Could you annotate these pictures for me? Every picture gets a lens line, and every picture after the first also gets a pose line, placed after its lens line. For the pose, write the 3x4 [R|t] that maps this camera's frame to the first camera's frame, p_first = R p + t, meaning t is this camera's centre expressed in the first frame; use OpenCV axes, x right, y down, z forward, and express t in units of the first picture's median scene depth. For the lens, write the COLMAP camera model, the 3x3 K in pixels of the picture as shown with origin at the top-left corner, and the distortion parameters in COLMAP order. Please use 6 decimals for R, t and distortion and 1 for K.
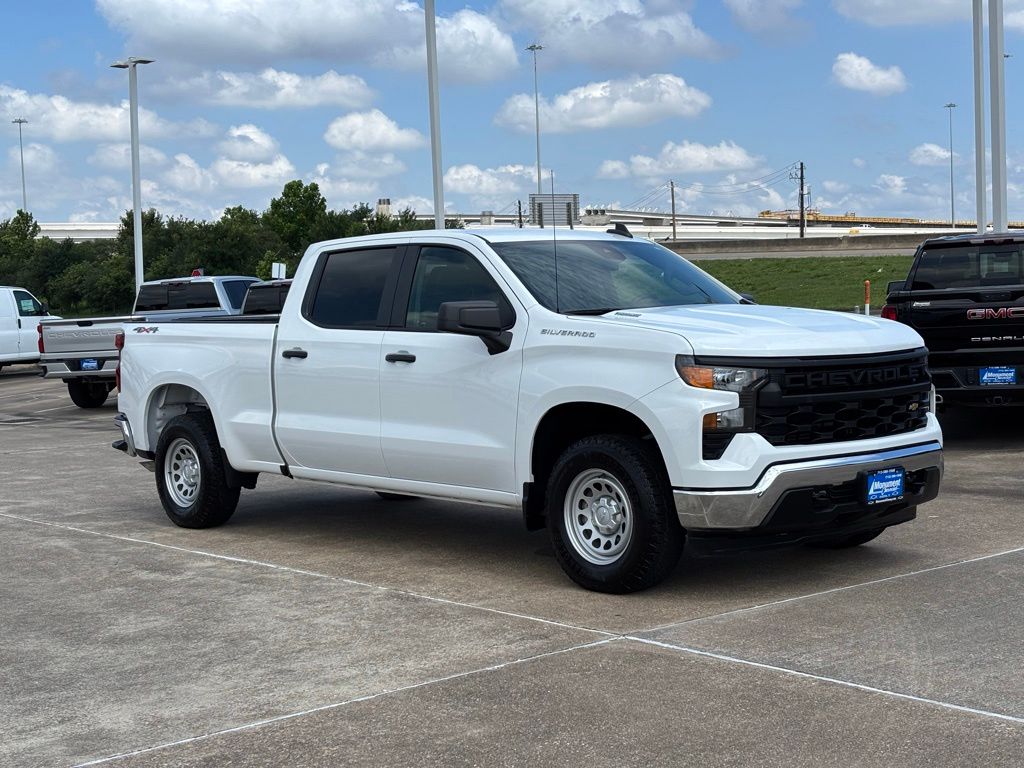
lens RADIAL K [[1543.1, 0, 509.7], [0, 1543.1, 358.6], [0, 0, 1]] dist [0.198023, -0.751858]
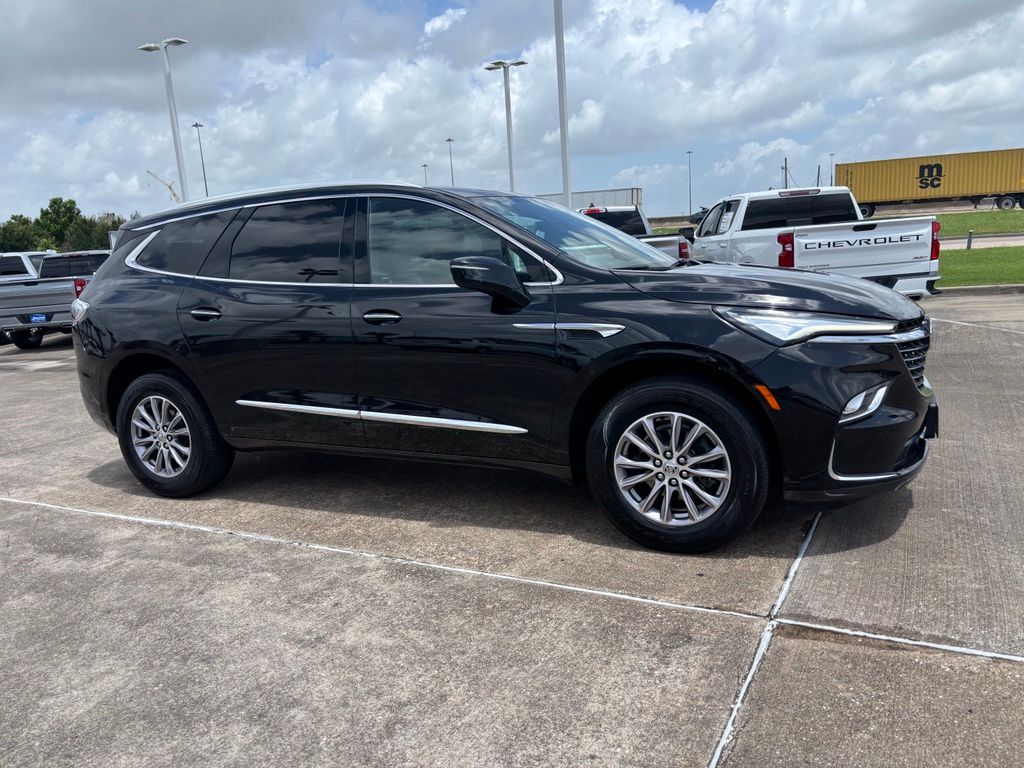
lens RADIAL K [[776.5, 0, 509.5], [0, 776.5, 384.3], [0, 0, 1]] dist [0.047027, -0.058953]
pose [[0.926558, -0.081223, 0.367279, -0.123806], [0.040410, 0.992252, 0.117490, 0.000233], [-0.373976, -0.094020, 0.922660, 0.421474]]
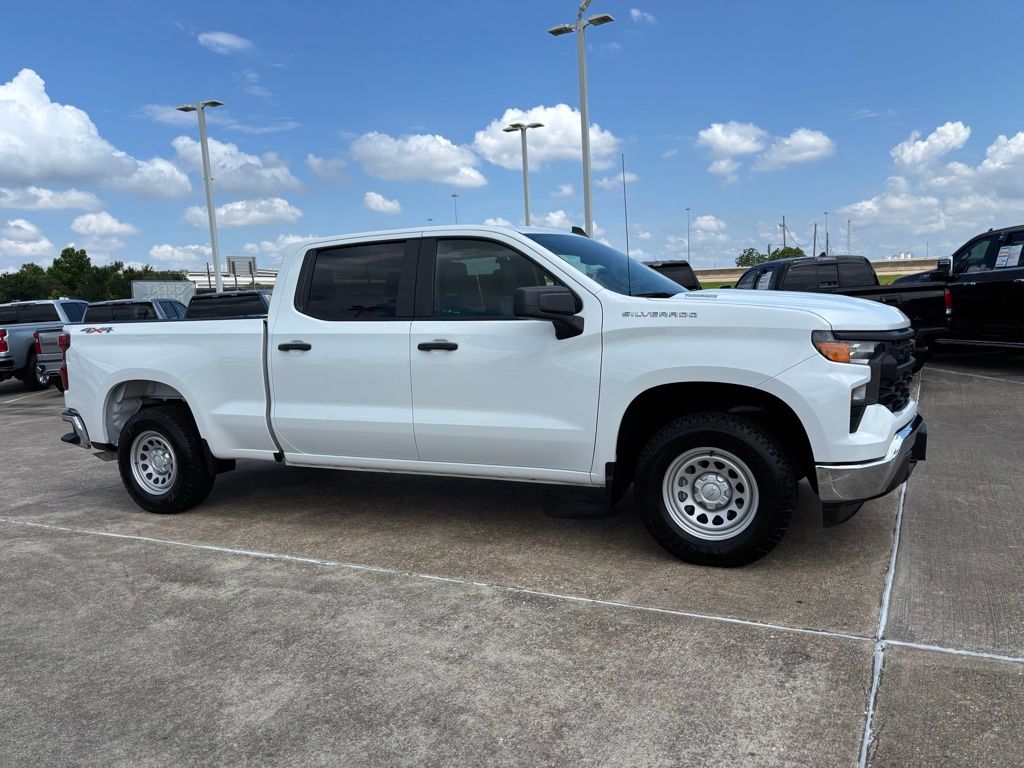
lens RADIAL K [[776.5, 0, 509.5], [0, 776.5, 384.3], [0, 0, 1]] dist [0.047027, -0.058953]
pose [[0.926323, -0.051229, 0.373230, -0.179773], [0.033227, 0.997960, 0.054511, -0.001331], [-0.375261, -0.038094, 0.926136, 0.411375]]
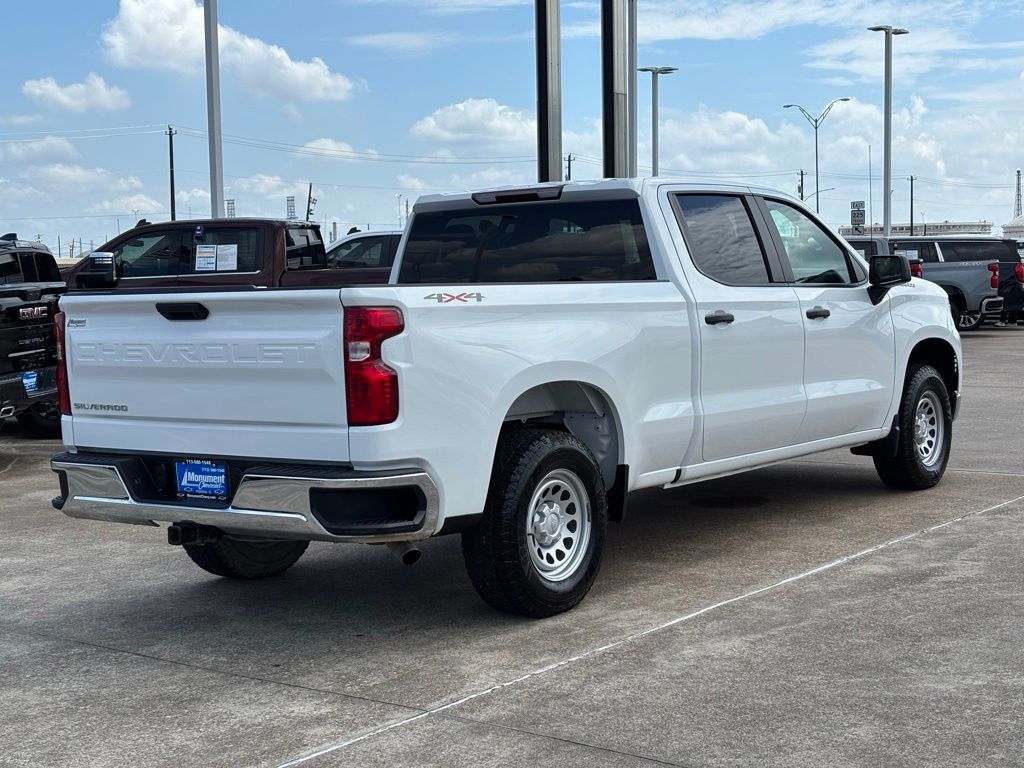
lens RADIAL K [[1547.2, 0, 529.1], [0, 1547.2, 383.5], [0, 0, 1]] dist [0.171741, -0.721515]
pose [[-0.201654, -0.029786, 0.979004, -0.803380], [0.071403, 0.996431, 0.045023, -0.011148], [-0.976851, 0.078983, -0.198808, 1.120733]]
